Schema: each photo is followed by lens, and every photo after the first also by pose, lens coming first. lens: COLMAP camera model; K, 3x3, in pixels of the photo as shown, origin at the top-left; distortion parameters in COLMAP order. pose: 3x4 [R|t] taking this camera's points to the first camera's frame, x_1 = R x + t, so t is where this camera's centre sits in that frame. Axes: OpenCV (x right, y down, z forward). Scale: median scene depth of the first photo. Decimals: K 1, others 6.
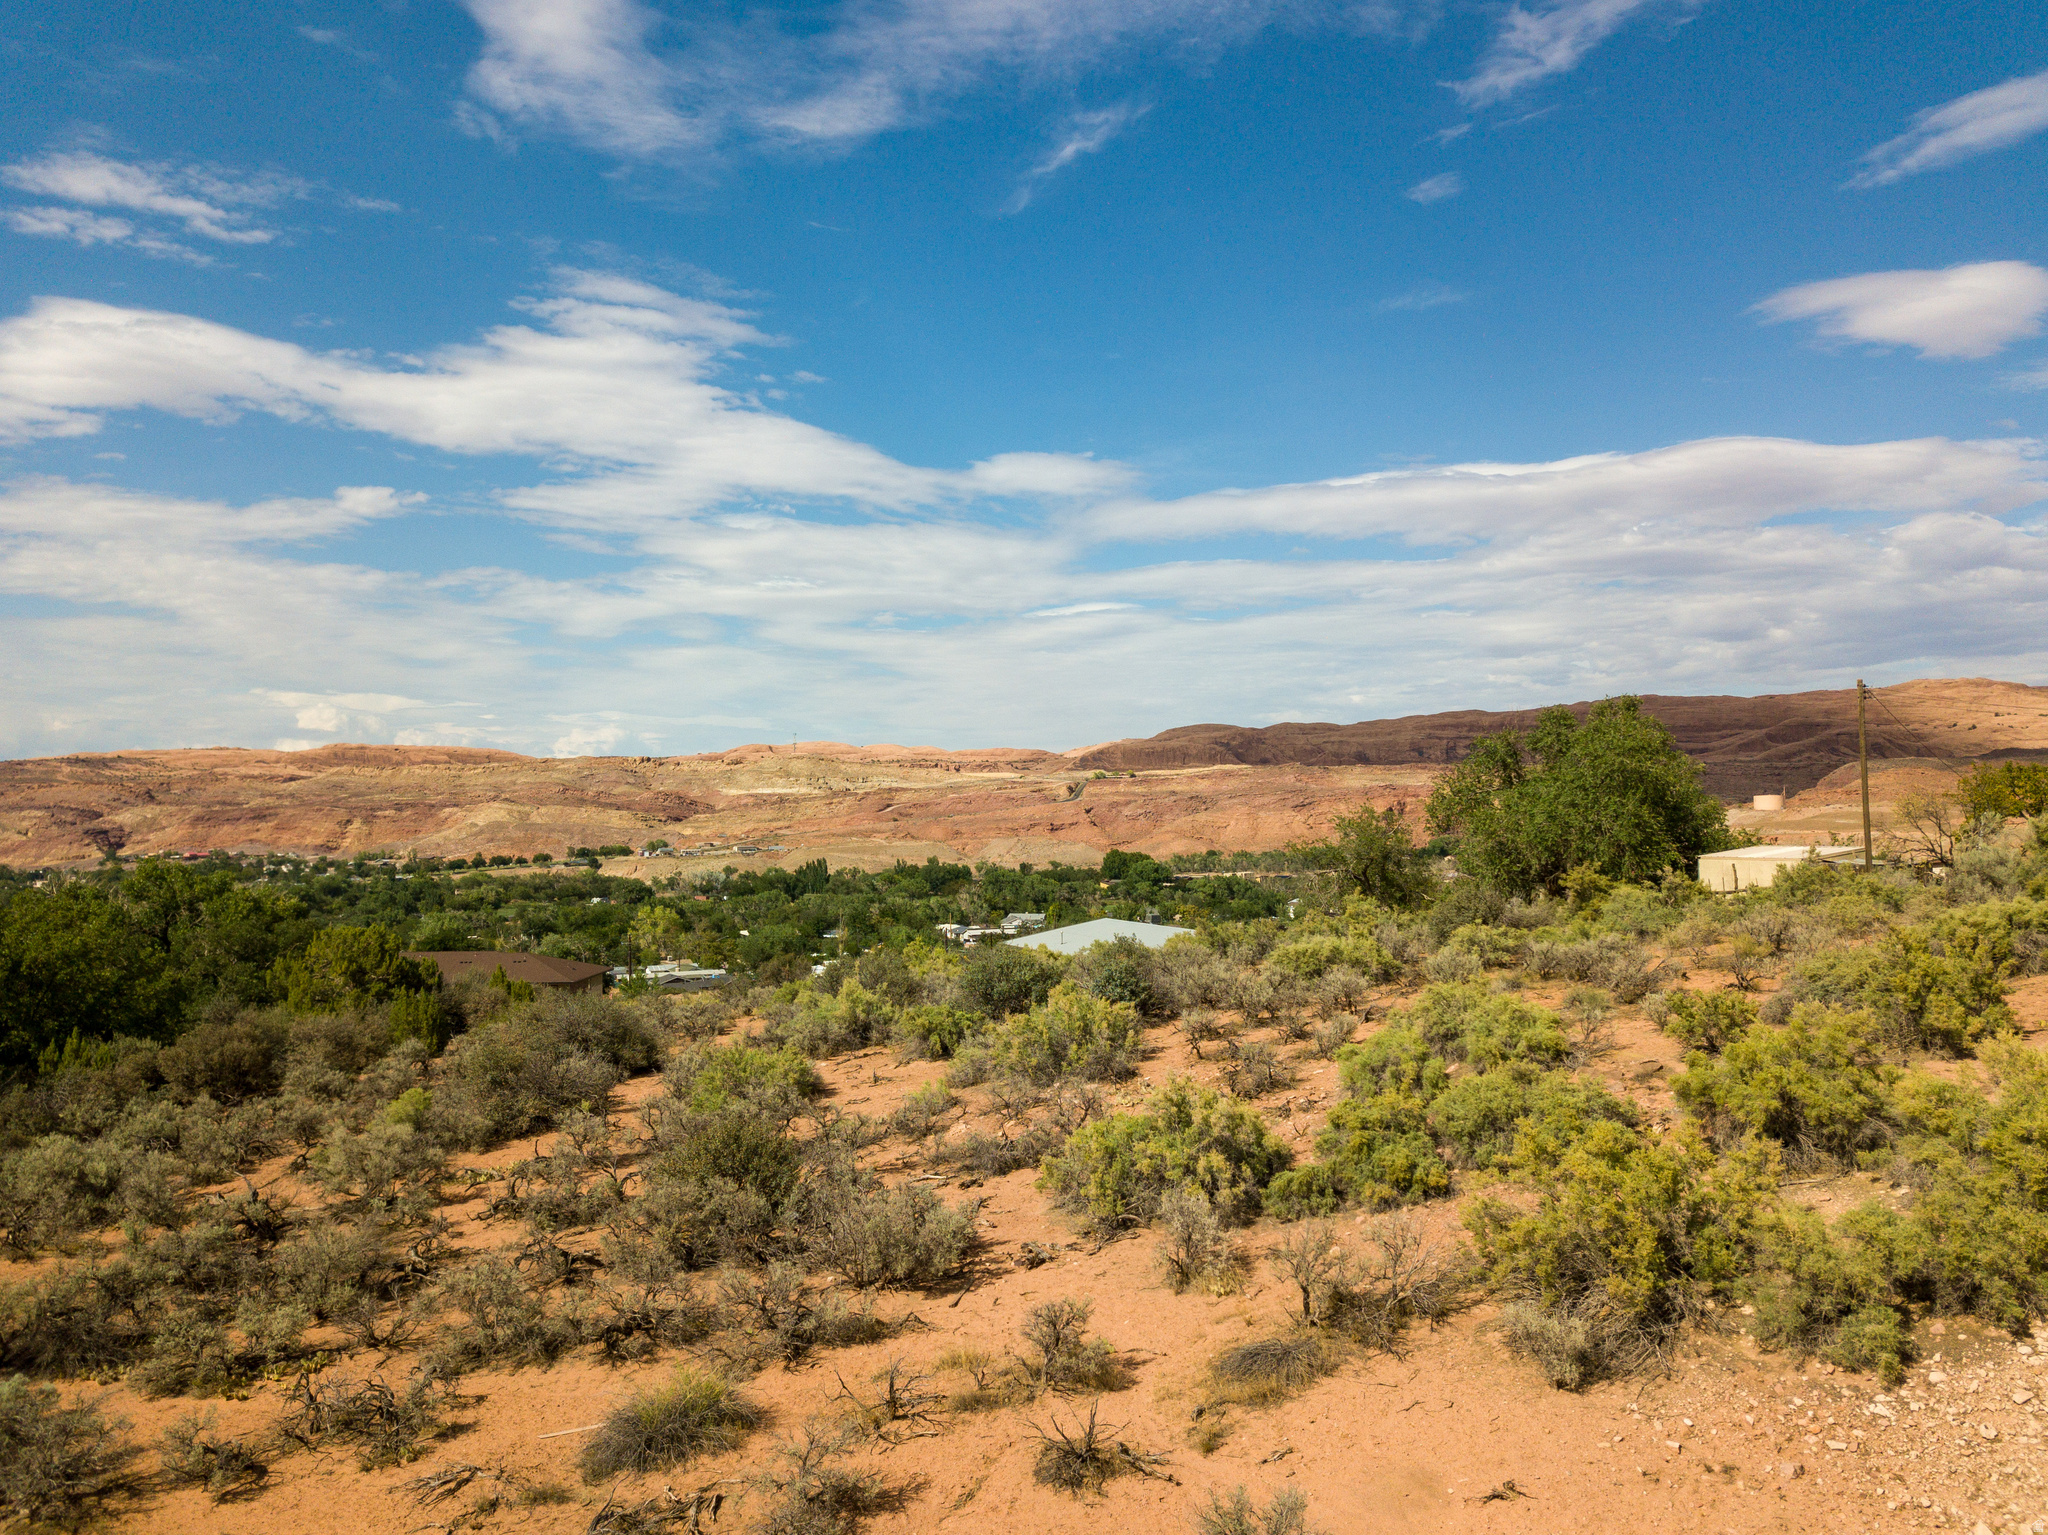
lens RADIAL K [[1567.6, 0, 1016.2], [0, 1567.6, 767.4], [0, 0, 1]] dist [0.016296, -0.017666]
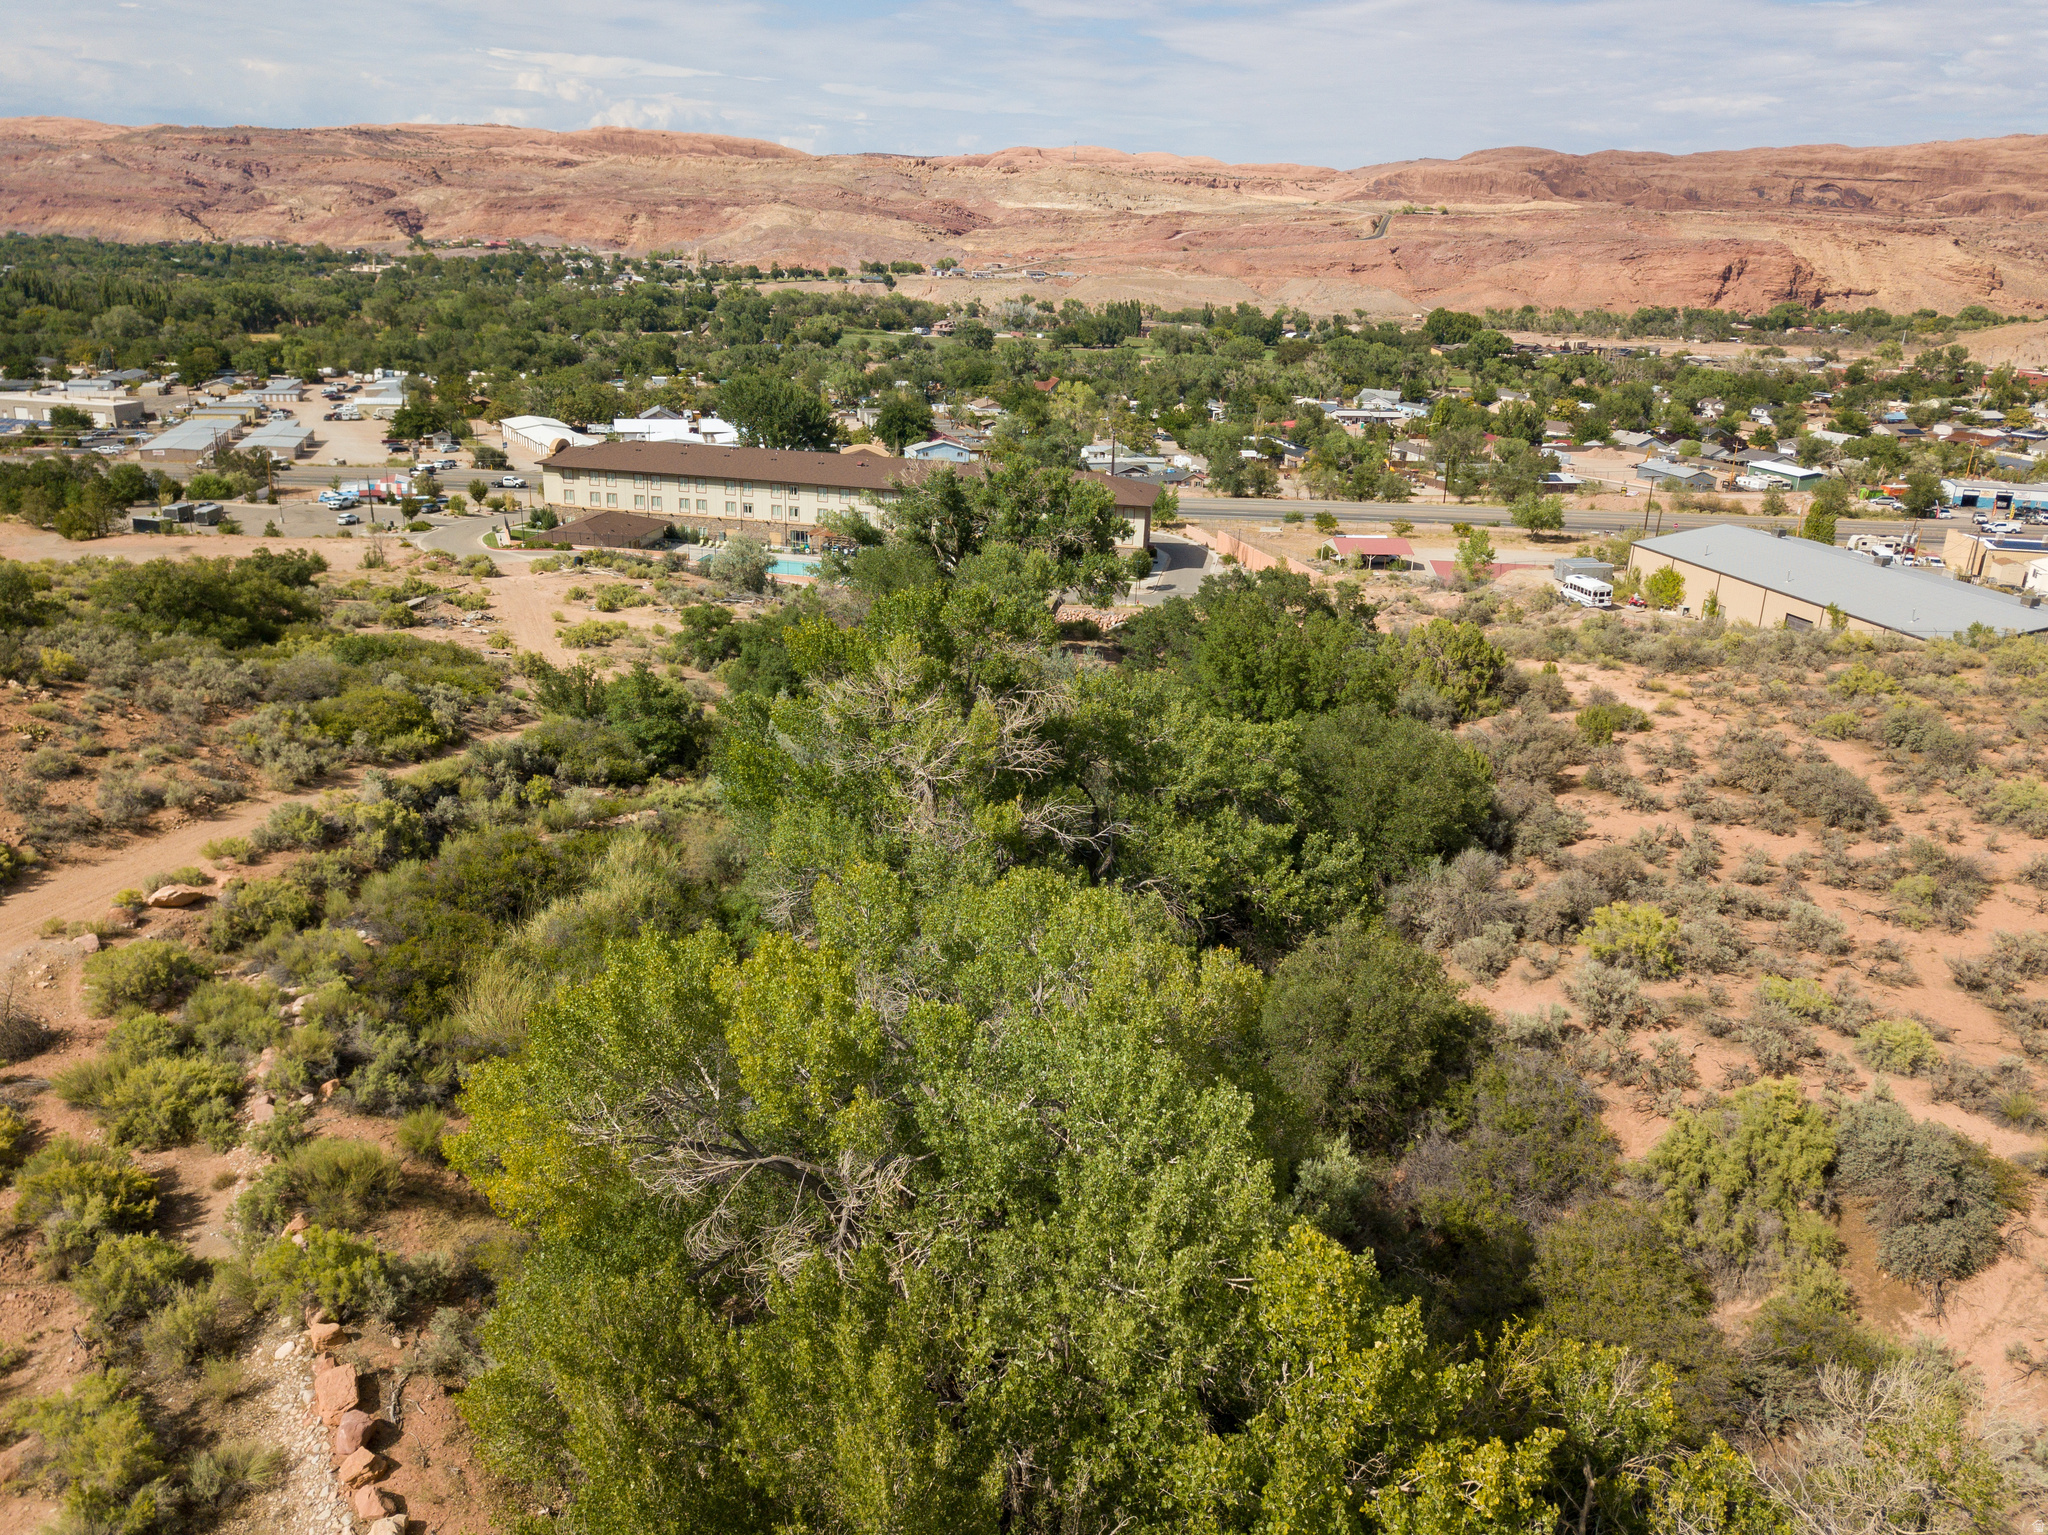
lens RADIAL K [[1567.6, 0, 1015.8], [0, 1567.6, 764.2], [0, 0, 1]] dist [0.016296, -0.017666]
pose [[0.987369, 0.095774, -0.126210, -0.224919], [-0.044628, 0.932473, 0.358473, -0.097873], [0.152020, -0.348313, 0.924969, -0.151096]]
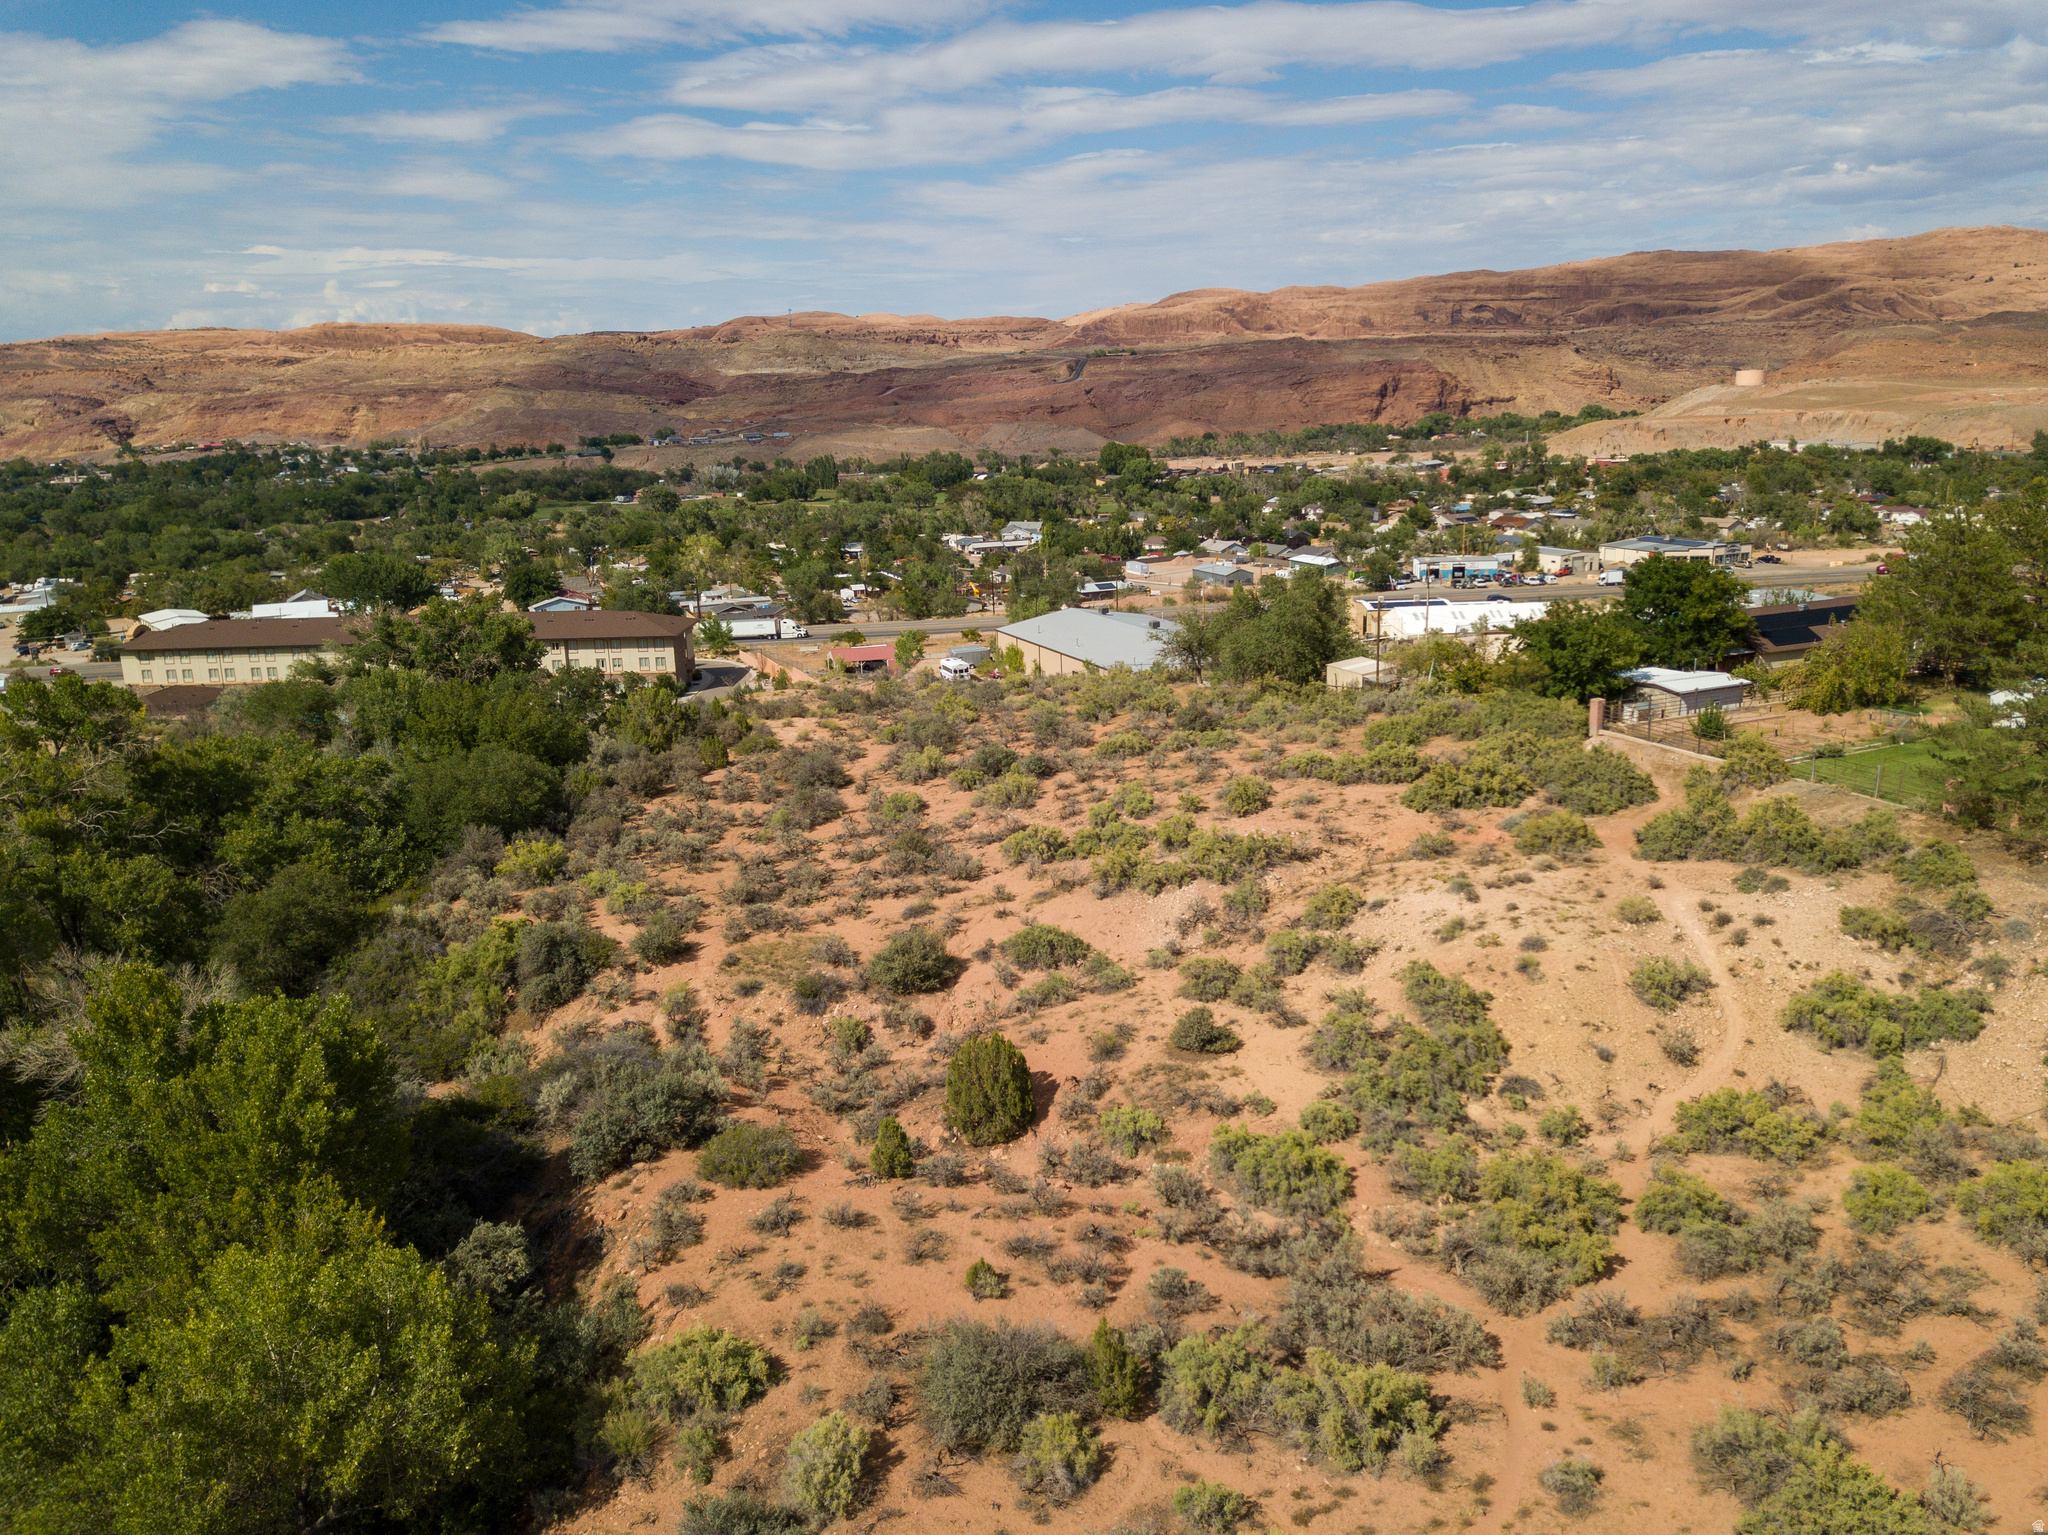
lens RADIAL K [[1567.6, 0, 1016.7], [0, 1567.6, 761.2], [0, 0, 1]] dist [0.016296, -0.017666]
pose [[0.999870, -0.015439, -0.004550, 0.009743], [0.016093, 0.963120, 0.268589, -0.115352], [0.000236, -0.268627, 0.963244, -0.309556]]
